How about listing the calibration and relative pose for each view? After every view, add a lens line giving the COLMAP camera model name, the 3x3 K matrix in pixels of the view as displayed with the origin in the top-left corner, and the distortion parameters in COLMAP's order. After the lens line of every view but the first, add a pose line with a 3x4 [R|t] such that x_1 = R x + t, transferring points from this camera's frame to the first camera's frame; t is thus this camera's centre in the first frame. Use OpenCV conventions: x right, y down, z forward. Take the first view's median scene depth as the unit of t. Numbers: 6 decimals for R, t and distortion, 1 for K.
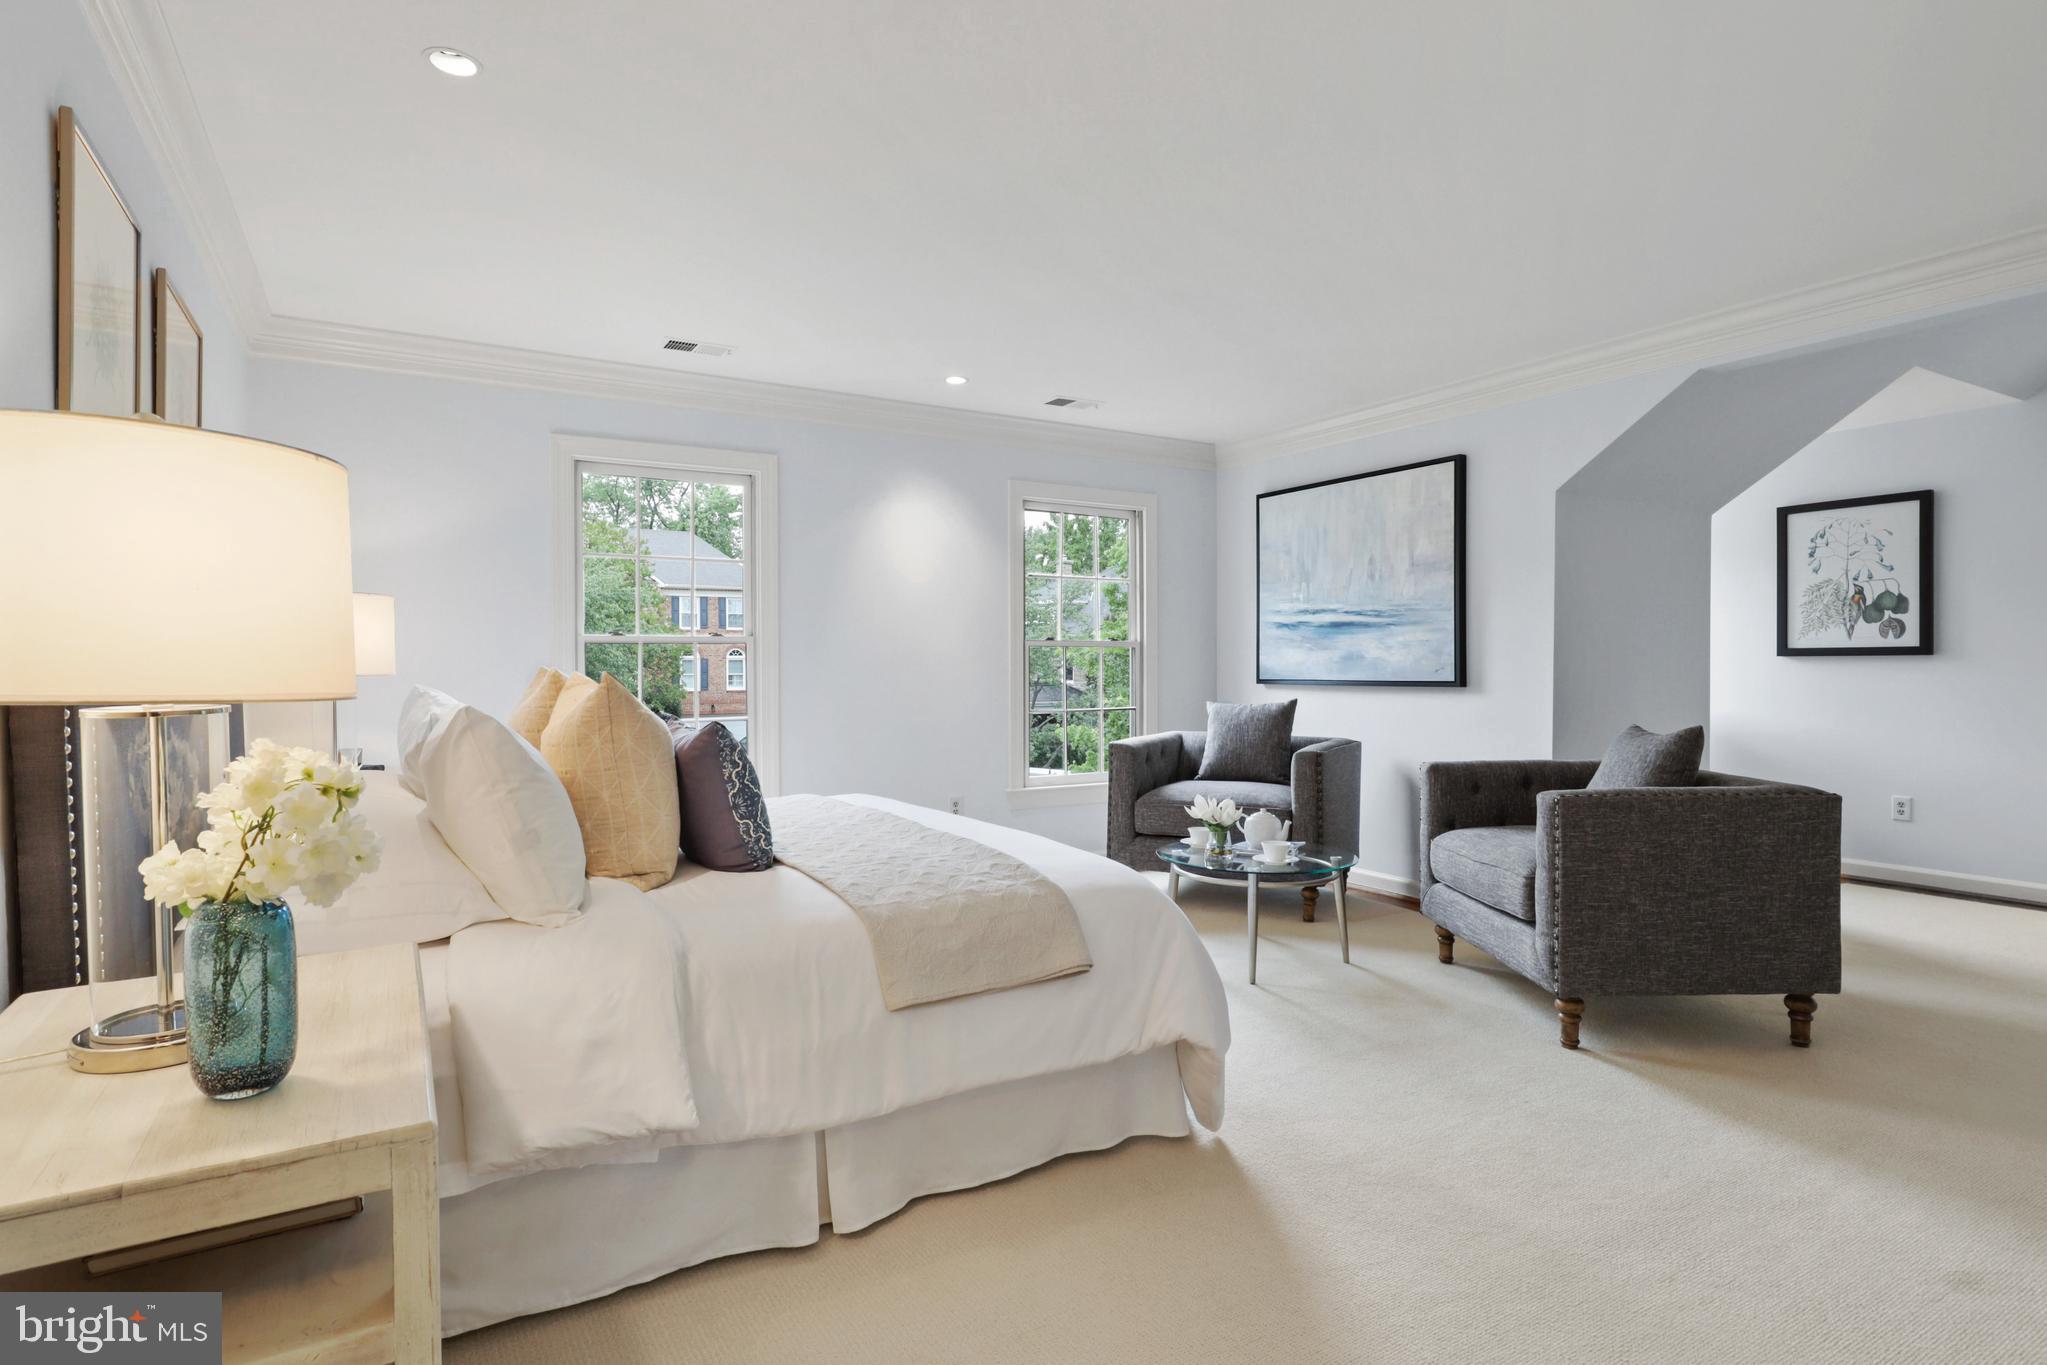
lens RADIAL K [[1055.6, 0, 1025.1], [0, 1055.6, 685.9], [0, 0, 1]] dist [-0.001195, 0.005736]
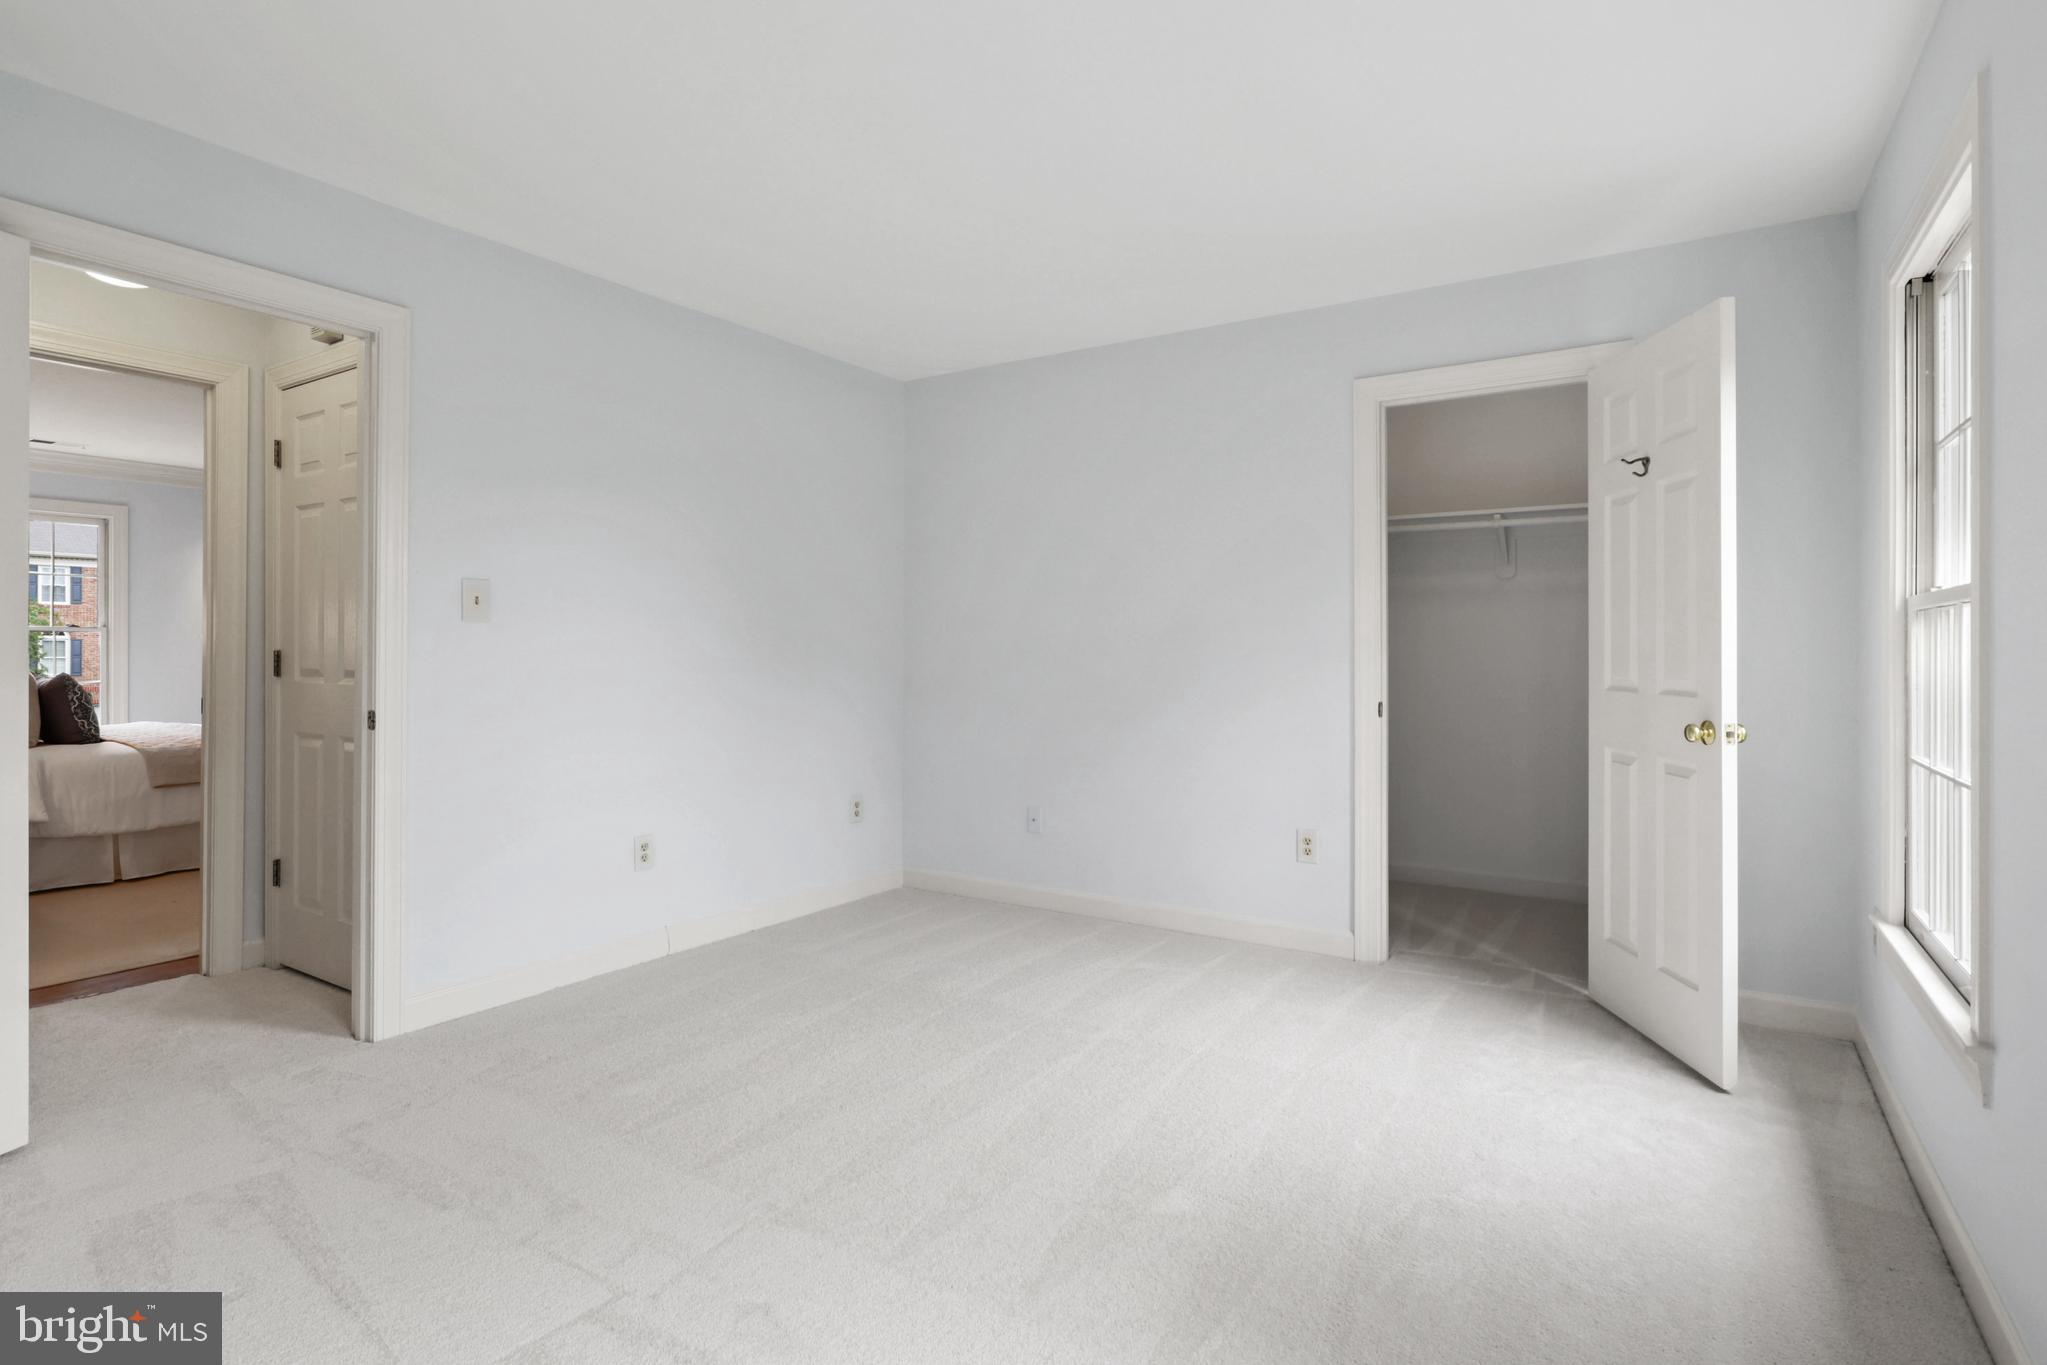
lens RADIAL K [[1012.3, 0, 1015.9], [0, 1012.3, 665.9], [0, 0, 1]] dist [-0.021397, 0.011145]
pose [[0.897089, 0.006809, 0.441797, 0.599214], [-0.002680, 0.999947, -0.009970, 0.042171], [-0.441841, 0.007760, 0.897060, -1.851017]]
